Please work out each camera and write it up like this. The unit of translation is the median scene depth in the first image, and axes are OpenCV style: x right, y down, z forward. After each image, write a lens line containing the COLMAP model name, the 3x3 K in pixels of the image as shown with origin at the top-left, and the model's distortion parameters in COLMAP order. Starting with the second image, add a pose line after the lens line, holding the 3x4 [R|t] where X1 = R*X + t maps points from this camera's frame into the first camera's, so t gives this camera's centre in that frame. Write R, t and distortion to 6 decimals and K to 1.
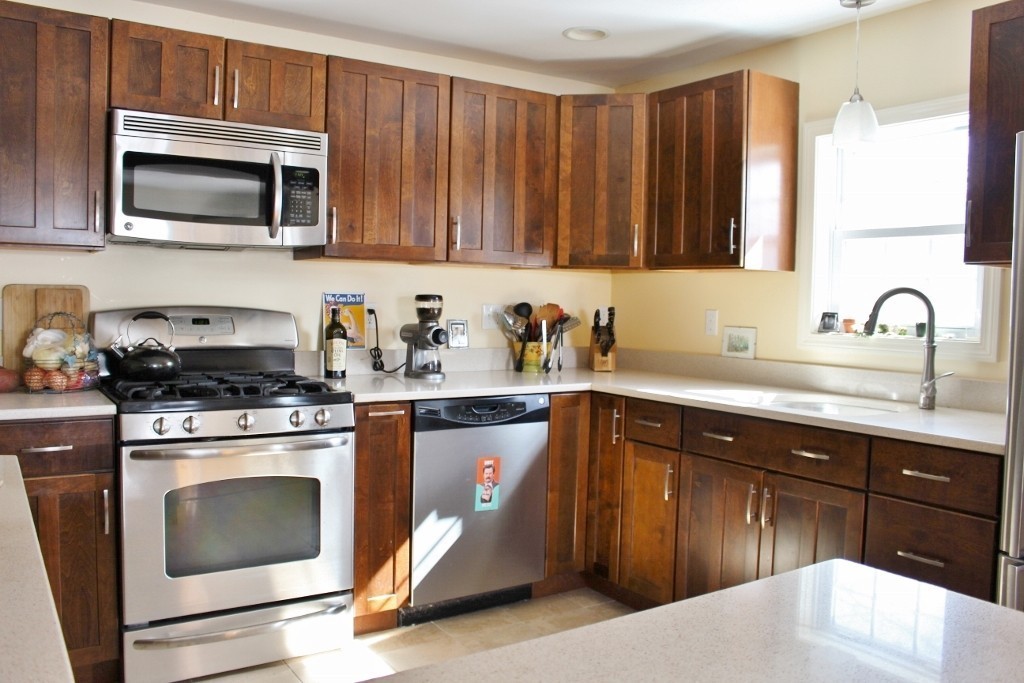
lens RADIAL K [[850.3, 0, 511.8], [0, 850.3, 337.4], [0, 0, 1]] dist [-0.150439, 0.113099]
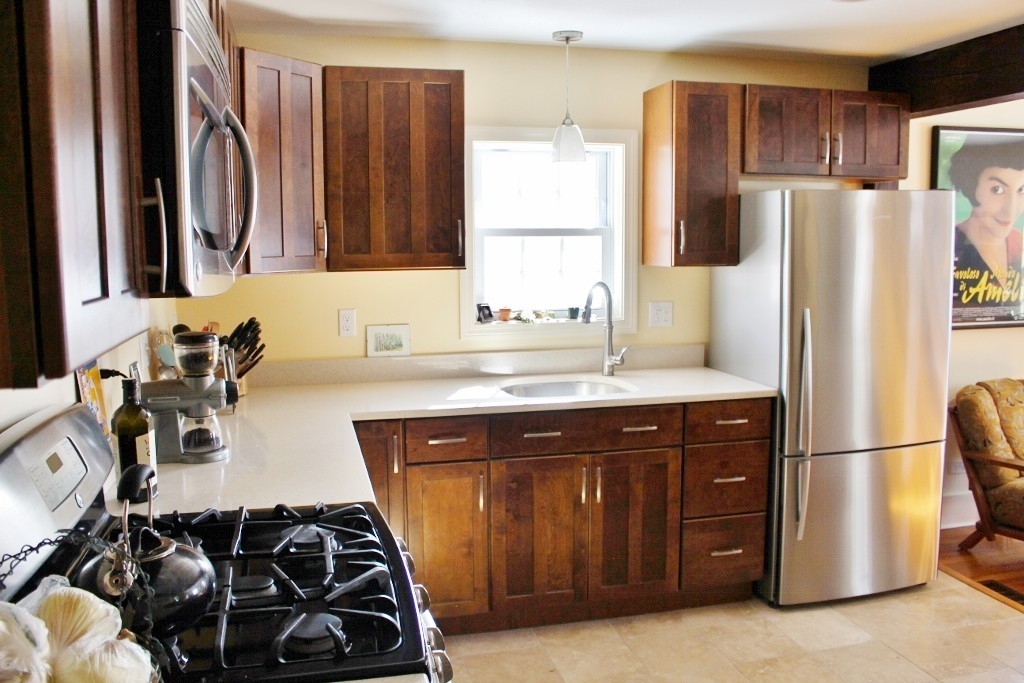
lens RADIAL K [[850.3, 0, 511.8], [0, 850.3, 337.4], [0, 0, 1]] dist [-0.150439, 0.113099]
pose [[0.332764, -0.130498, 0.933937, -0.645249], [0.055923, 0.991366, 0.118597, -0.114361], [-0.941351, 0.012764, 0.337189, 0.576865]]
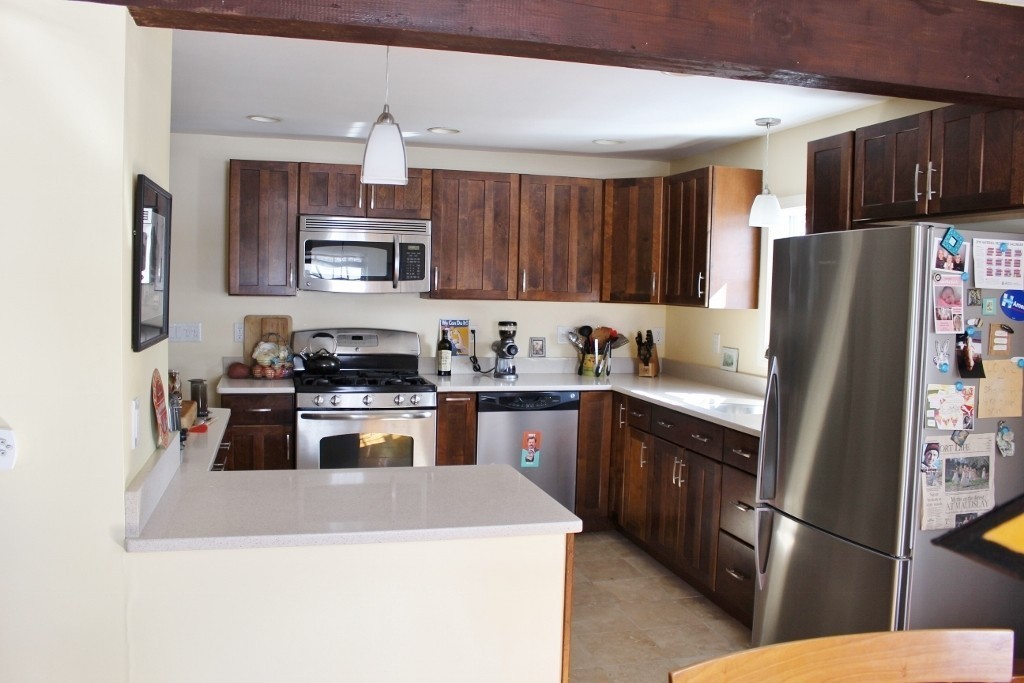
lens RADIAL K [[850.3, 0, 511.8], [0, 850.3, 337.4], [0, 0, 1]] dist [-0.150439, 0.113099]
pose [[0.952604, 0.020559, -0.303518, 0.374631], [-0.018560, 0.999783, 0.009471, -0.038110], [0.303647, -0.003389, 0.952779, -0.427727]]
